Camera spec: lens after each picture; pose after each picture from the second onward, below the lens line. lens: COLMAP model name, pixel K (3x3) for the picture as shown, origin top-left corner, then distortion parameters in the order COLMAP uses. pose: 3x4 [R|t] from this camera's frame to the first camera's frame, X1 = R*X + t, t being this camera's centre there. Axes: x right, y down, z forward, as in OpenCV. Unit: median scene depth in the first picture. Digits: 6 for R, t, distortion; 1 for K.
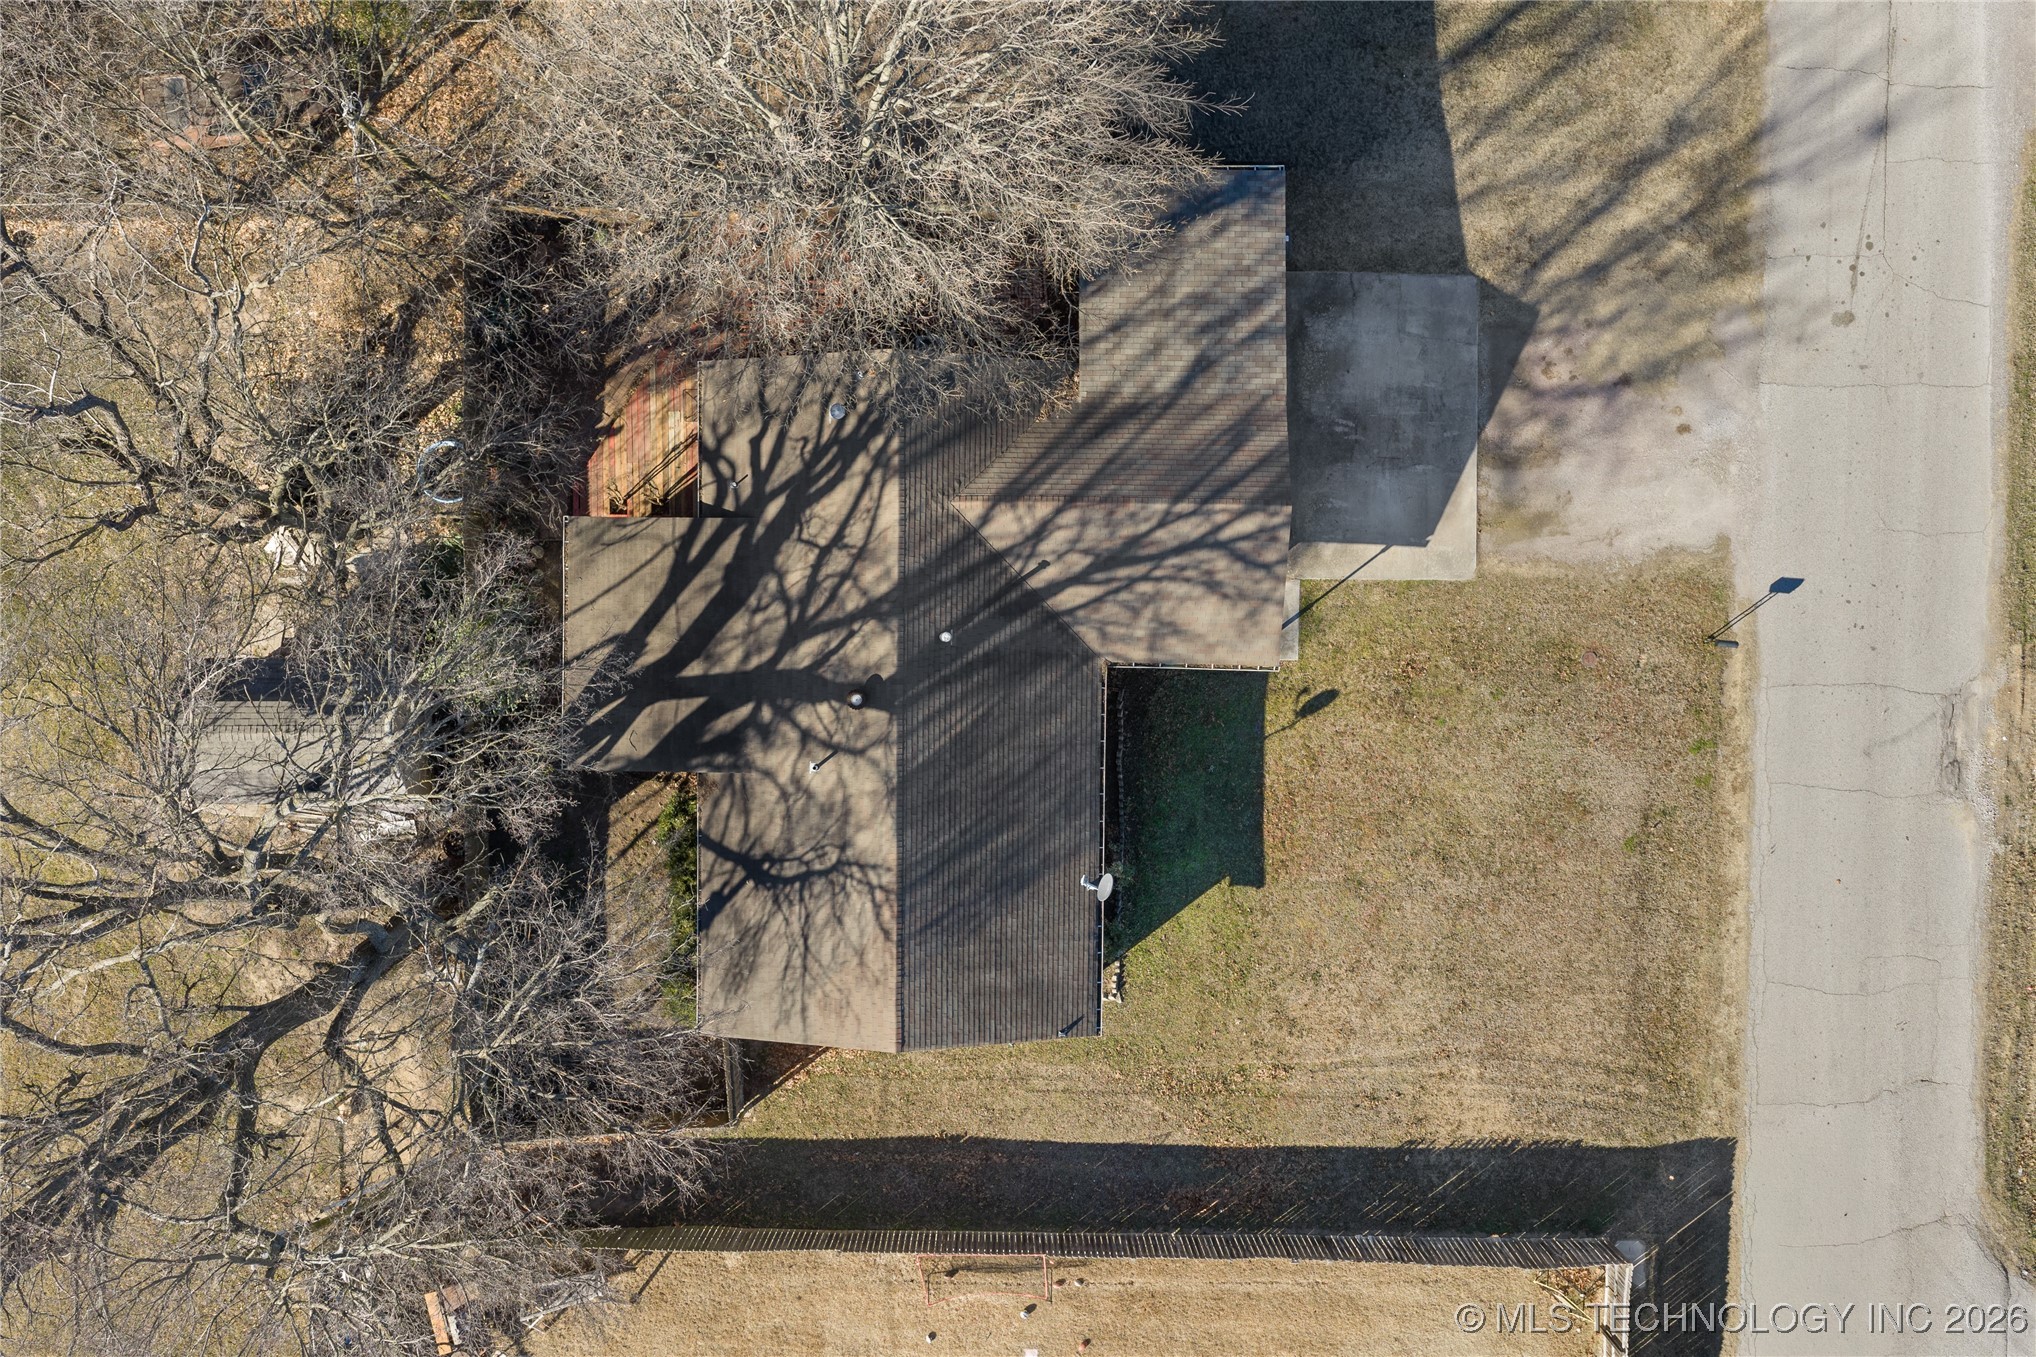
lens RADIAL K [[1670.3, 0, 1025.0], [0, 1670.3, 699.4], [0, 0, 1]] dist [0.002350, -0.015552]
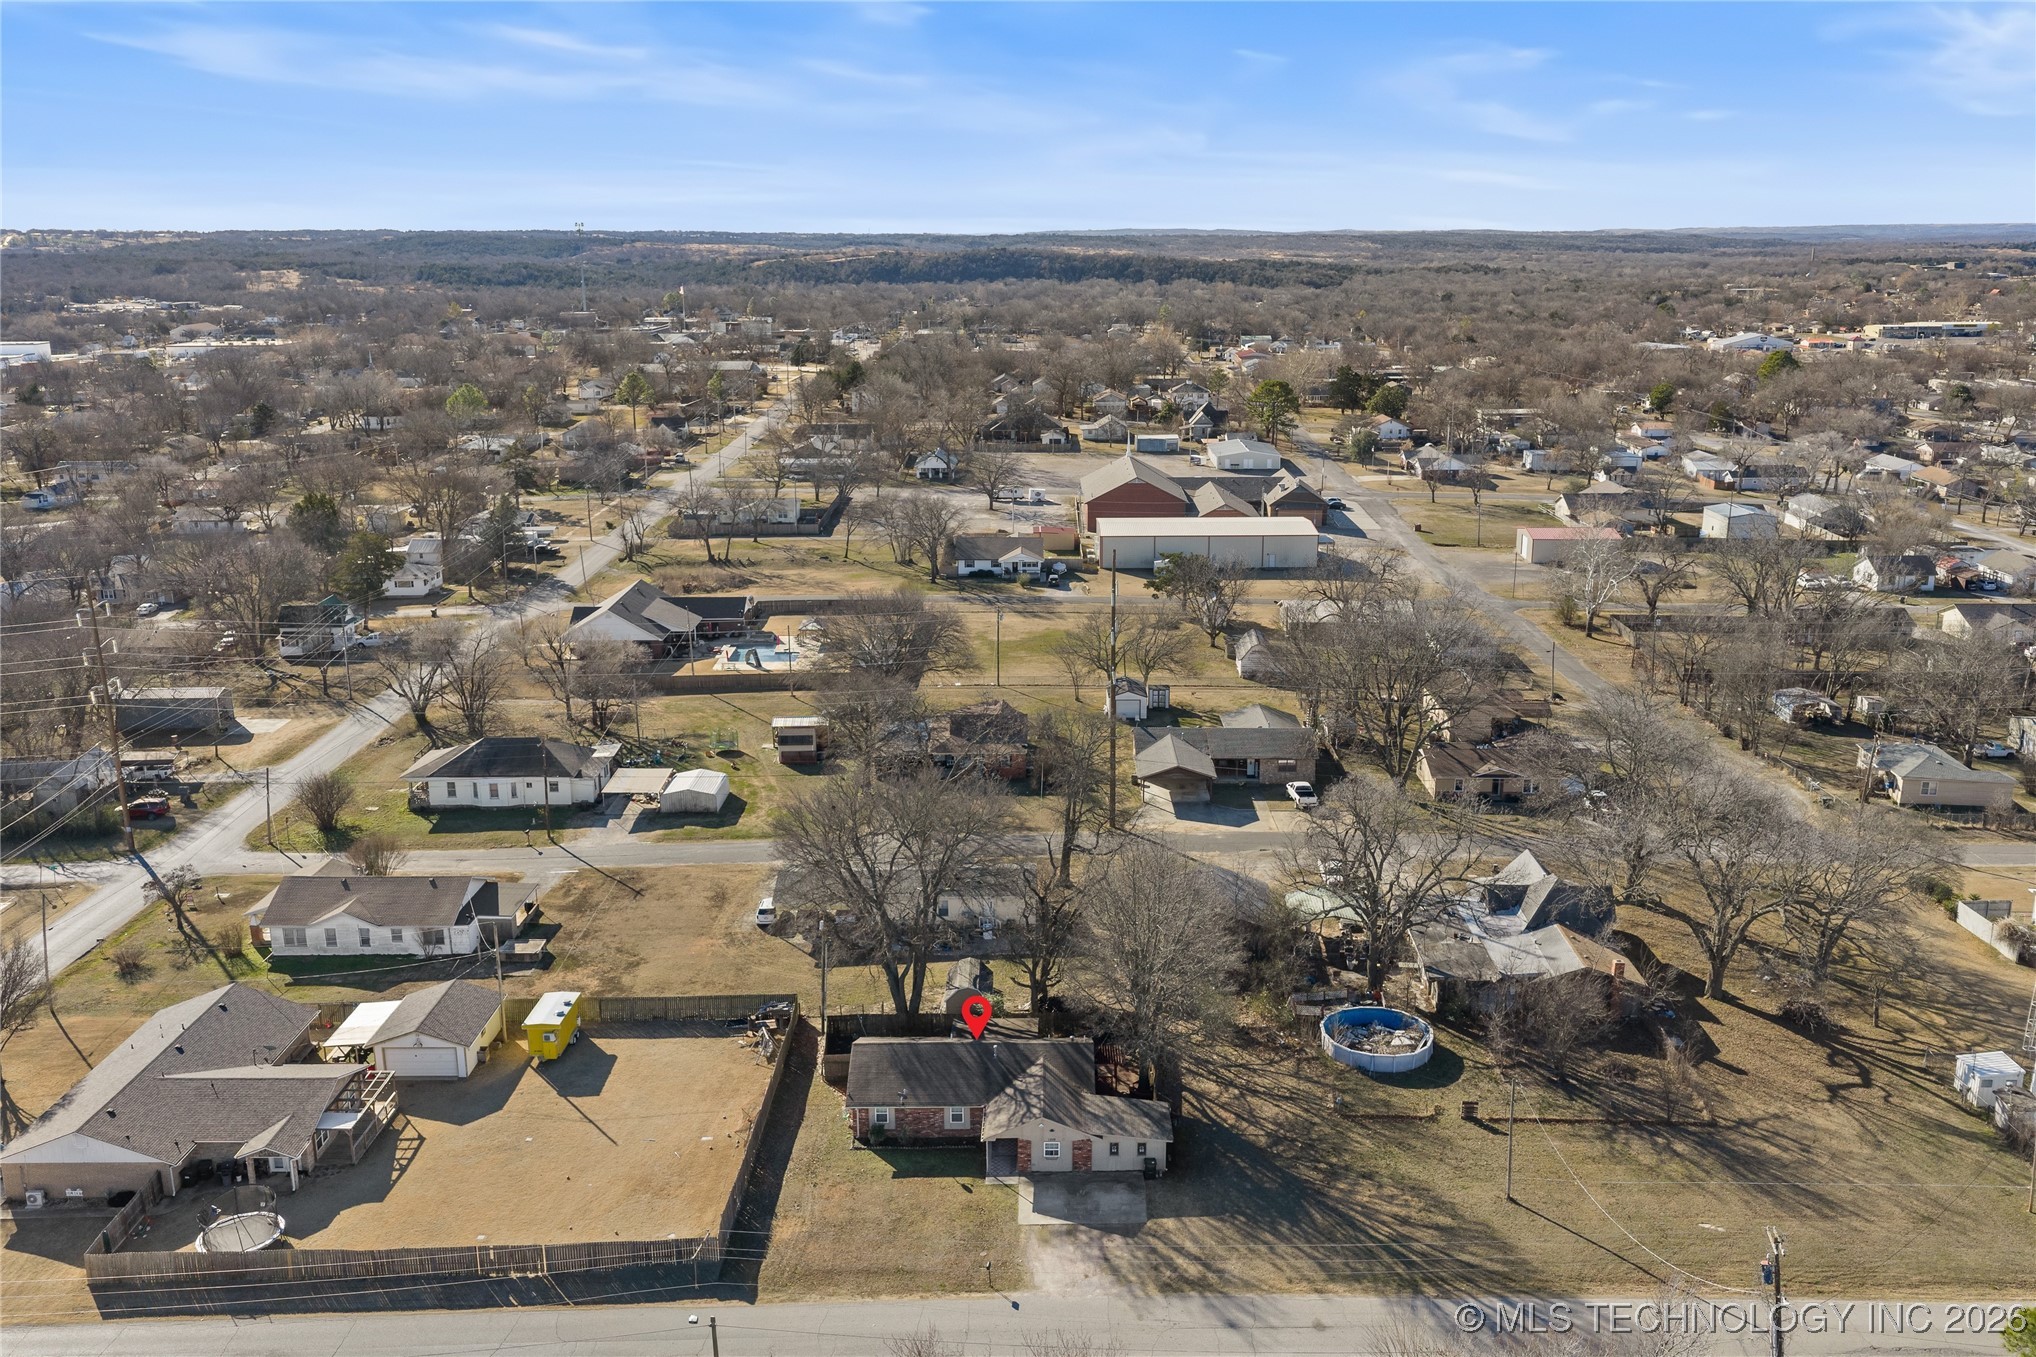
lens RADIAL K [[1731.8, 0, 1018.5], [0, 1731.8, 630.0], [0, 0, 1]] dist [0.018375, -0.037195]
pose [[-0.002202, 0.198243, -0.980150, 2.474299], [-0.999736, -0.022849, -0.002375, -0.047470], [-0.022866, 0.979887, 0.198241, -0.286439]]
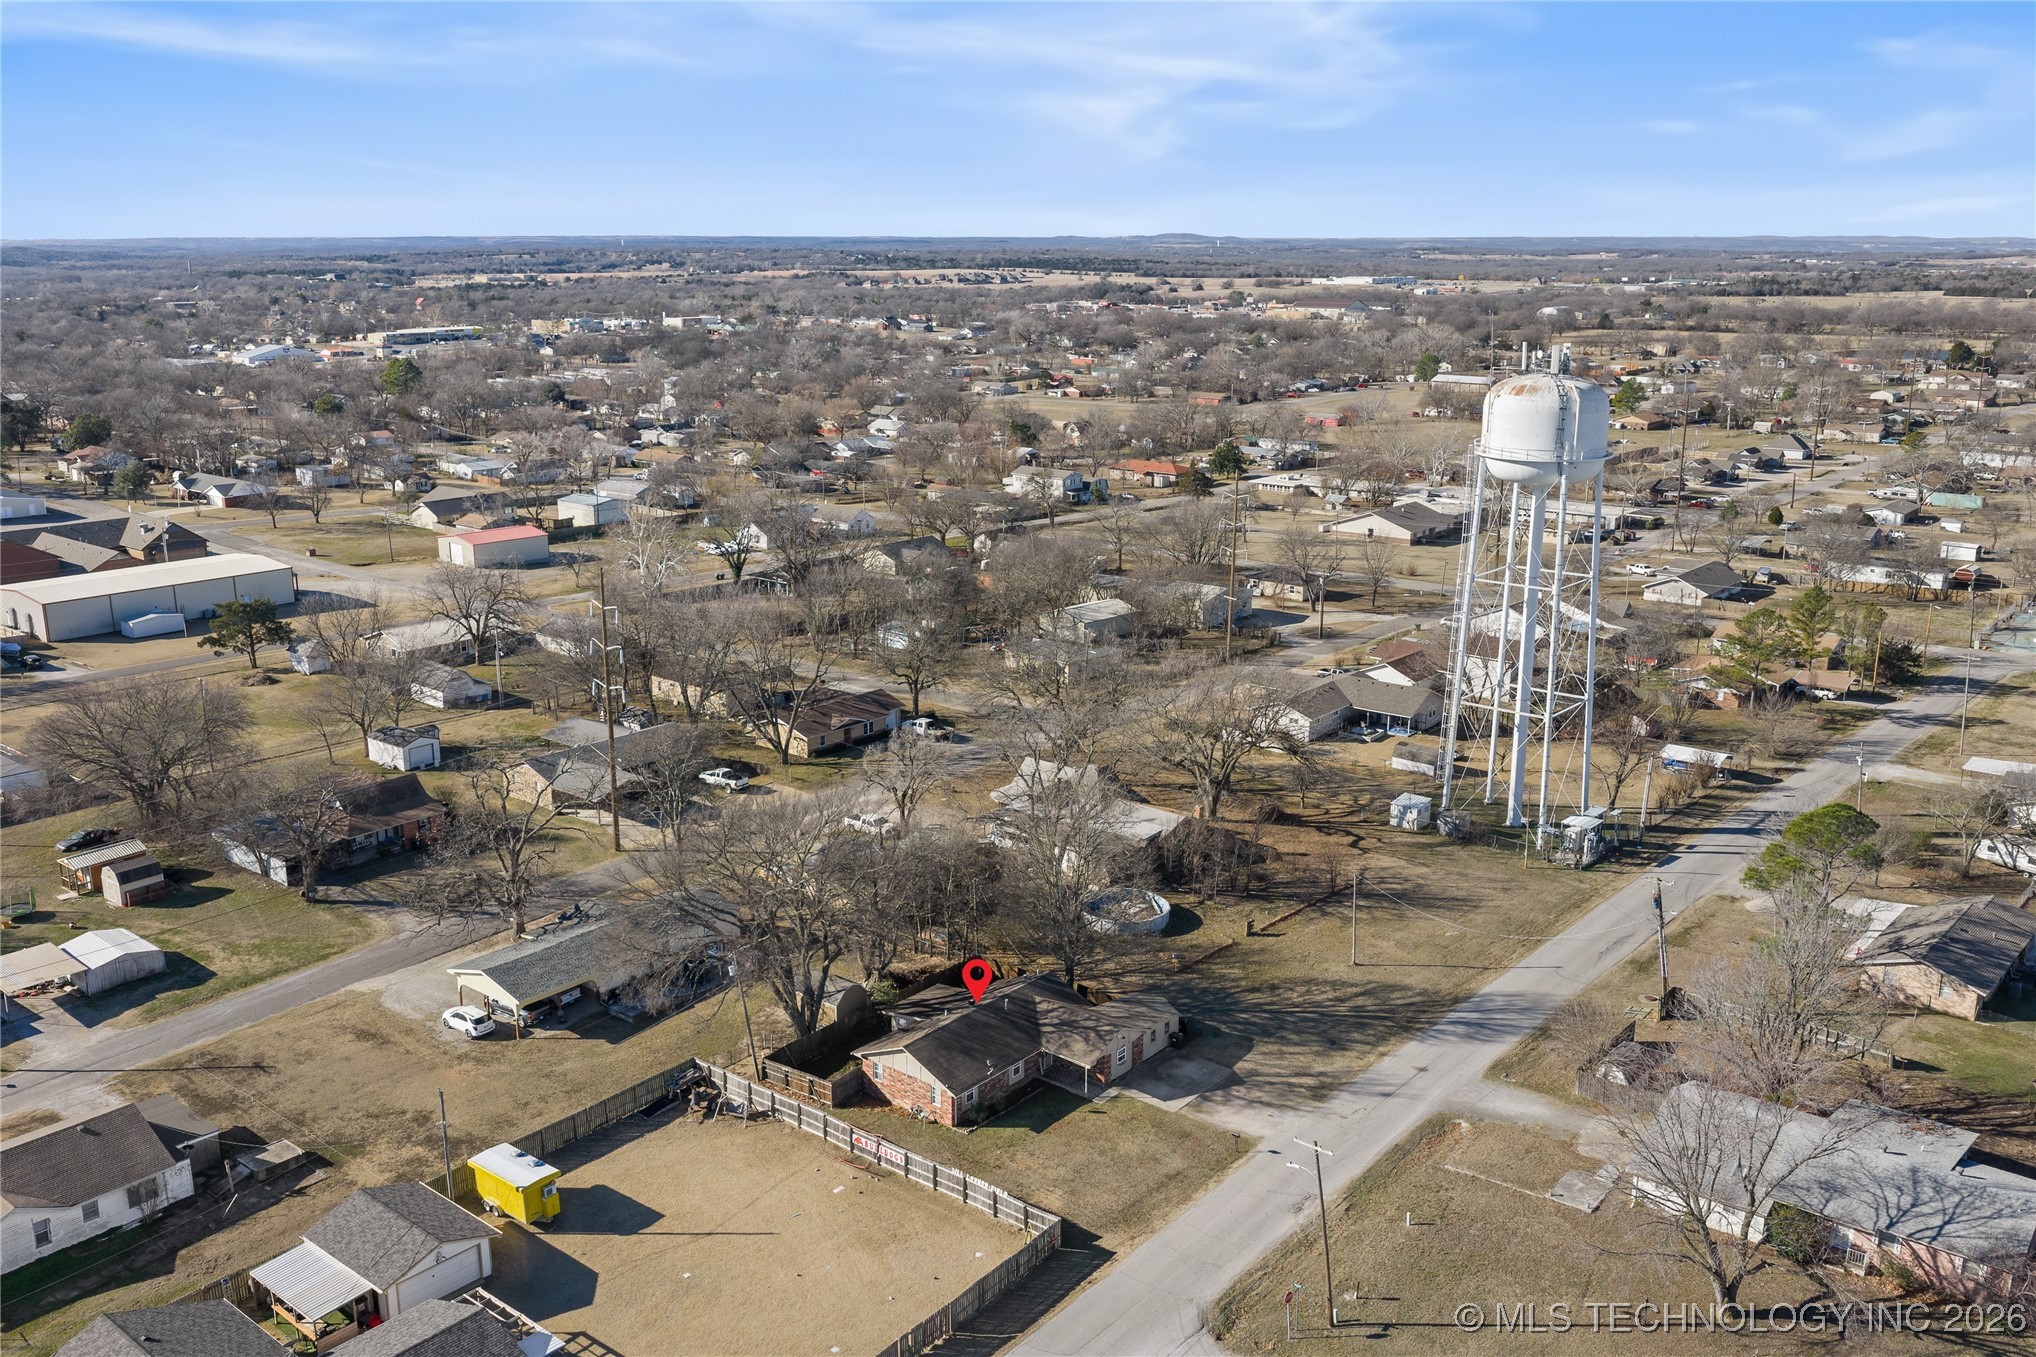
lens RADIAL K [[1731.8, 0, 1018.5], [0, 1731.8, 630.0], [0, 0, 1]] dist [0.018375, -0.037195]
pose [[0.771824, 0.114163, -0.625503, 1.711697], [-0.635835, 0.140791, -0.758876, 2.061125], [0.001429, 0.983435, 0.181255, -0.246903]]
